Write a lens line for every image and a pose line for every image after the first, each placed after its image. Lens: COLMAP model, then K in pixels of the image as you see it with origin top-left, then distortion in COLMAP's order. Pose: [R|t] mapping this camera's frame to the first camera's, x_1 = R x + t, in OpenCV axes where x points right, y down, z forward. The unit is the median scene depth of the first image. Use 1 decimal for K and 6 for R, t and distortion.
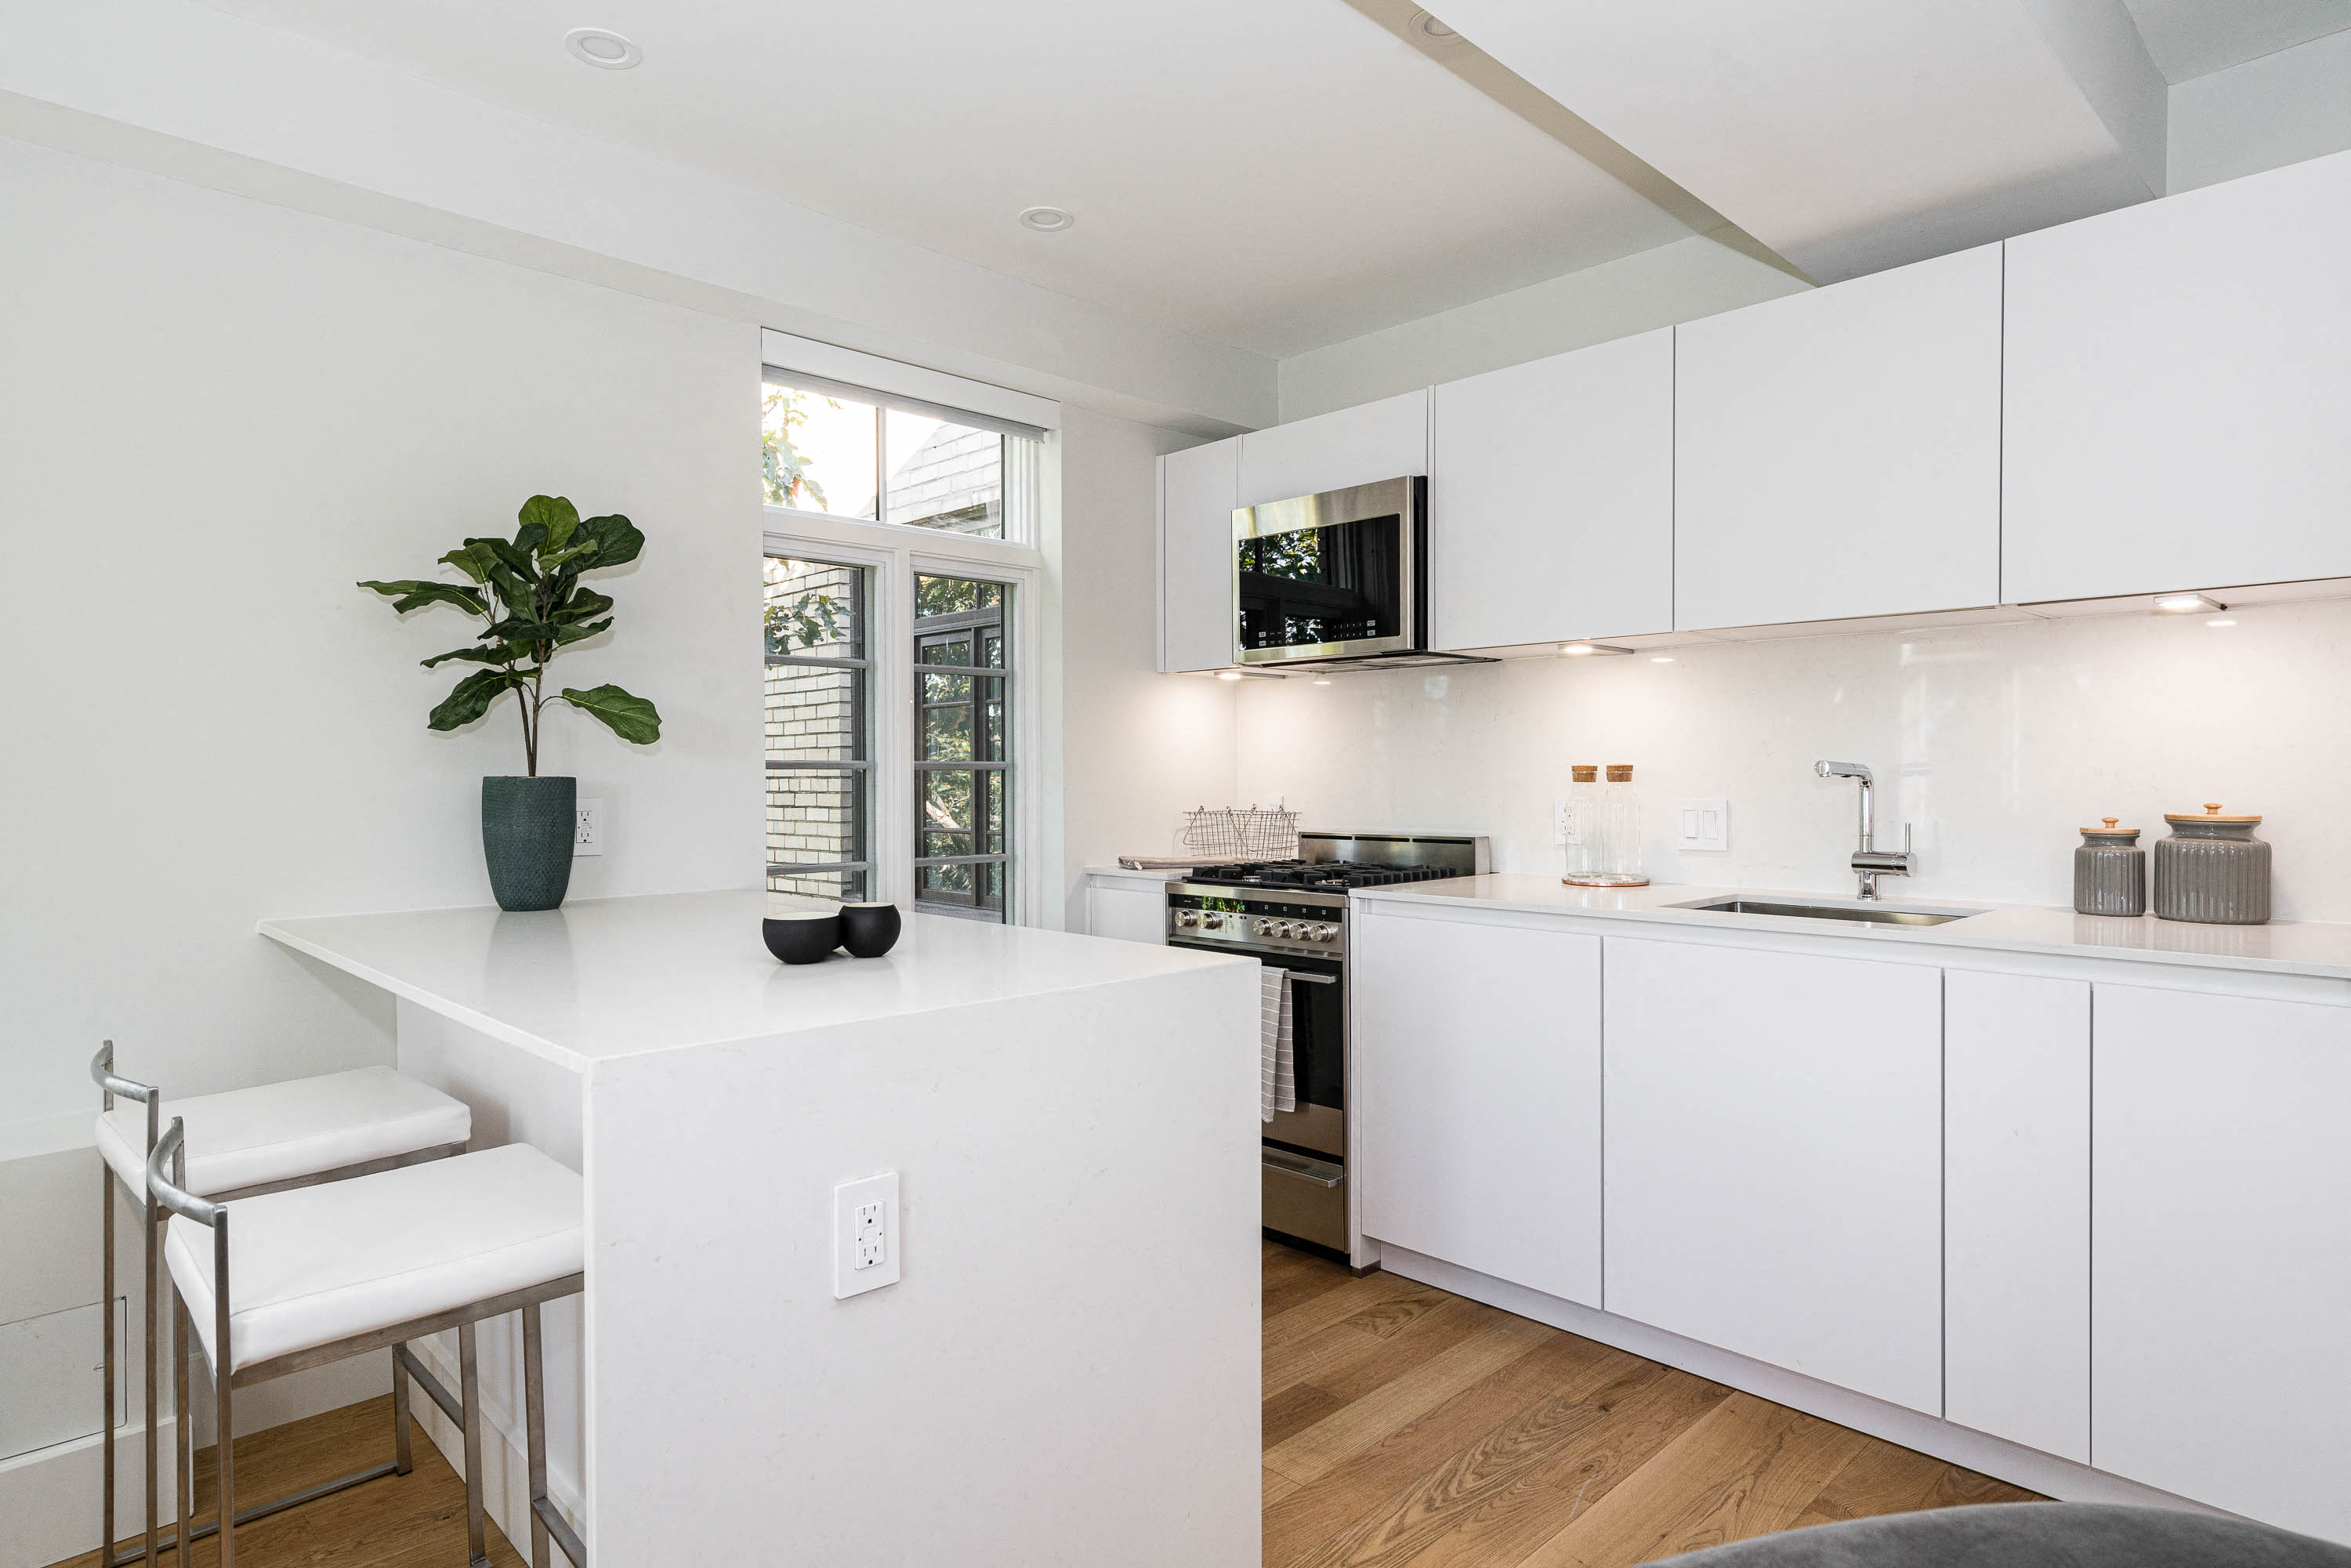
lens RADIAL K [[1307.5, 0, 1168.4], [0, 1307.5, 789.4], [0, 0, 1]] dist [0.005110, 0.001372]
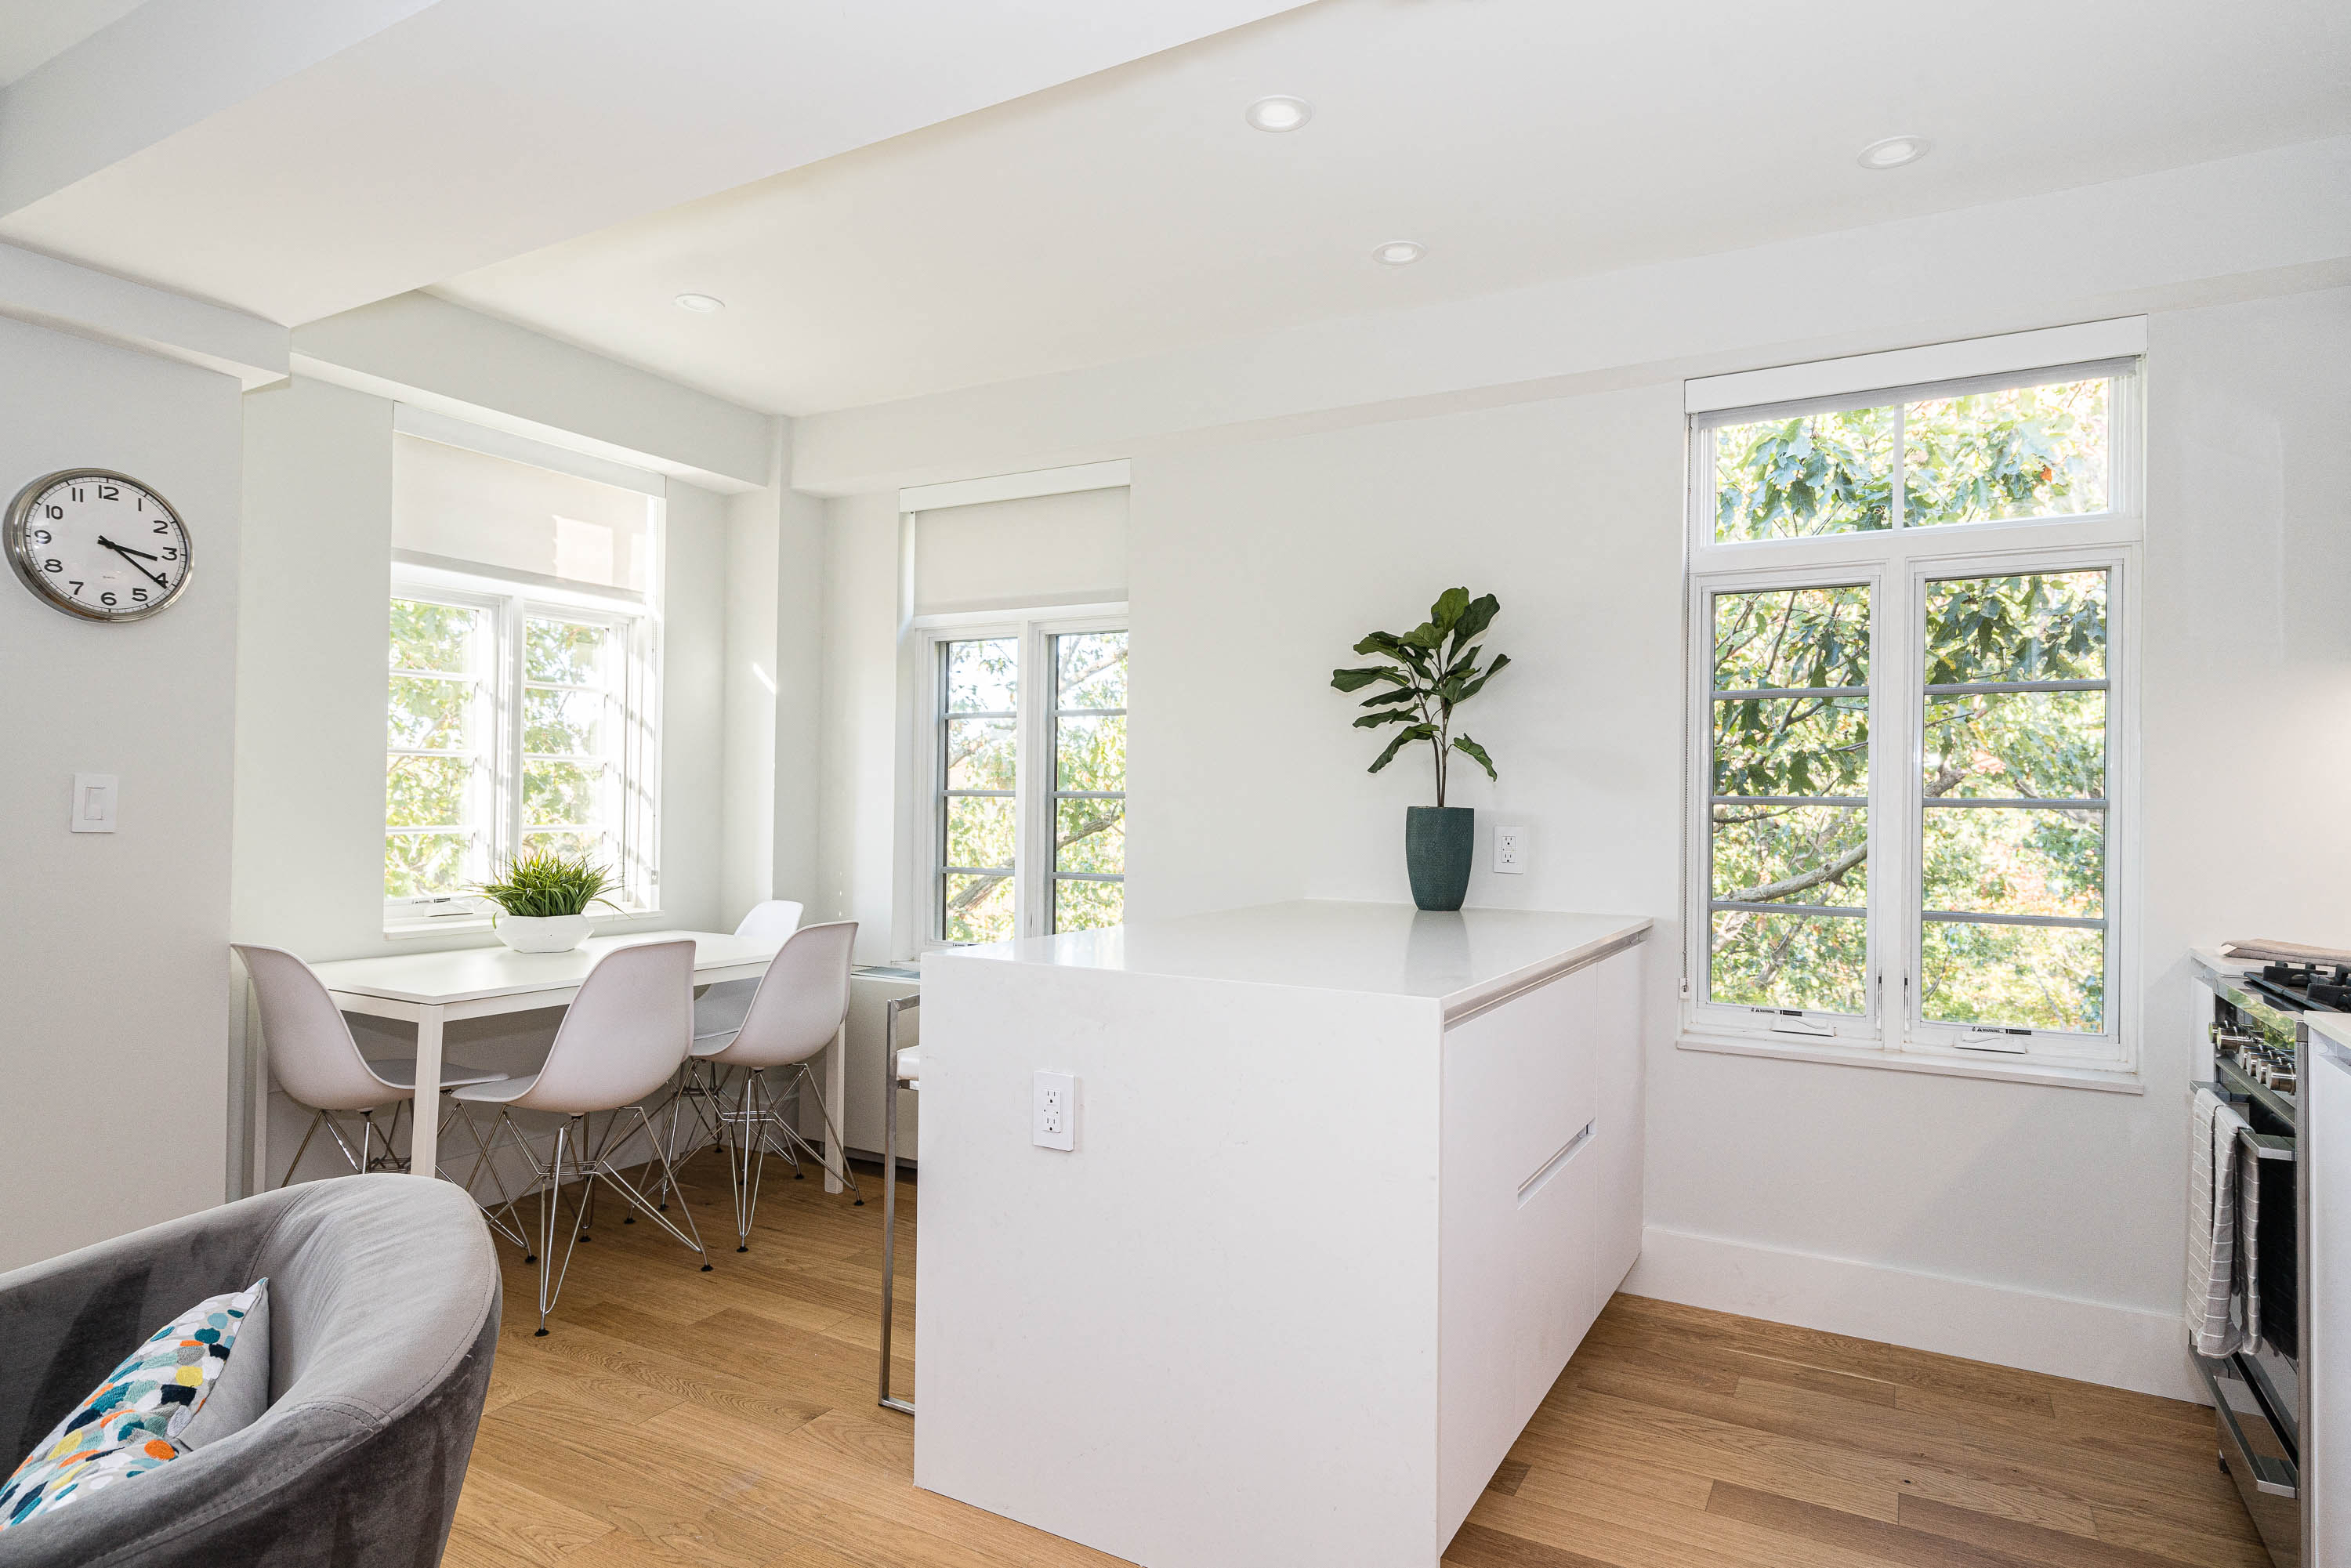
lens RADIAL K [[1307.5, 0, 1168.4], [0, 1307.5, 789.4], [0, 0, 1]] dist [0.005110, 0.001372]
pose [[0.273022, -0.001890, -0.962006, 0.686996], [-0.025797, 0.999624, -0.009286, -0.008275], [0.961662, 0.027352, 0.272870, 0.392046]]
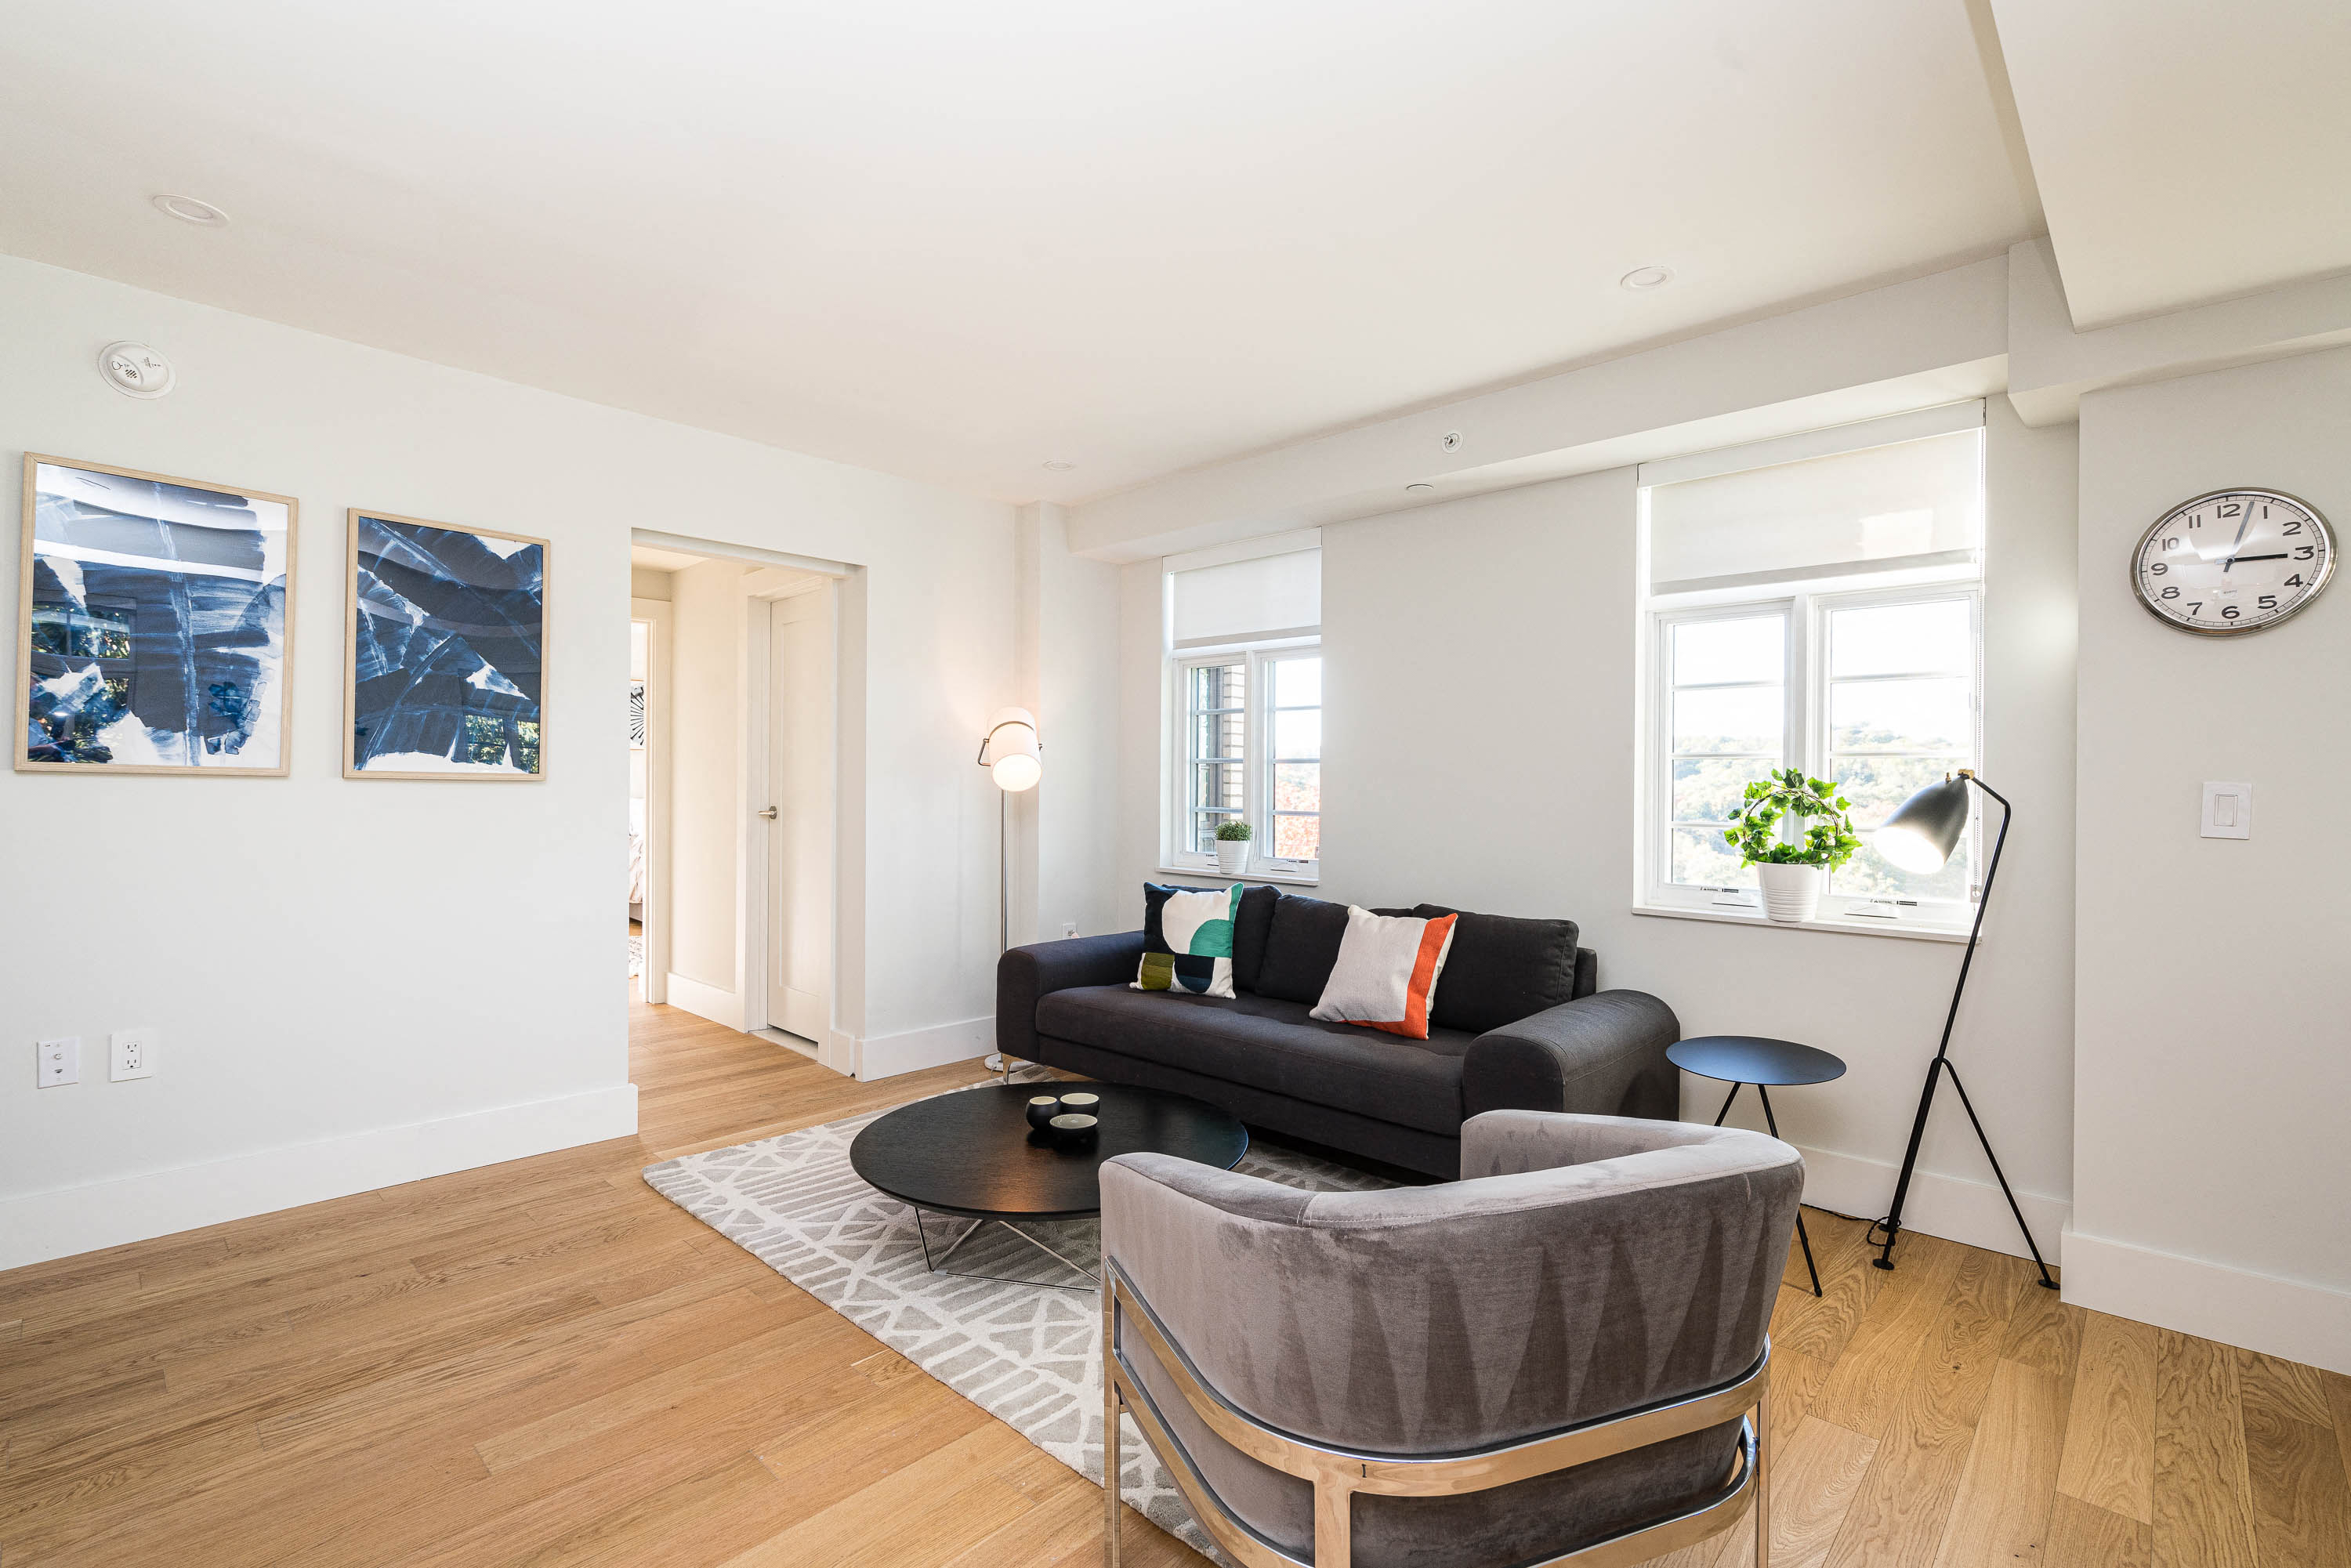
lens RADIAL K [[1063.7, 0, 1165.8], [0, 1063.7, 777.4], [0, 0, 1]] dist [-0.006363, 0.004230]
pose [[-0.999356, -0.007330, -0.035125, 0.349209], [-0.007539, 0.999955, 0.005832, -0.010741], [0.035080, 0.006093, -0.999366, 0.712033]]
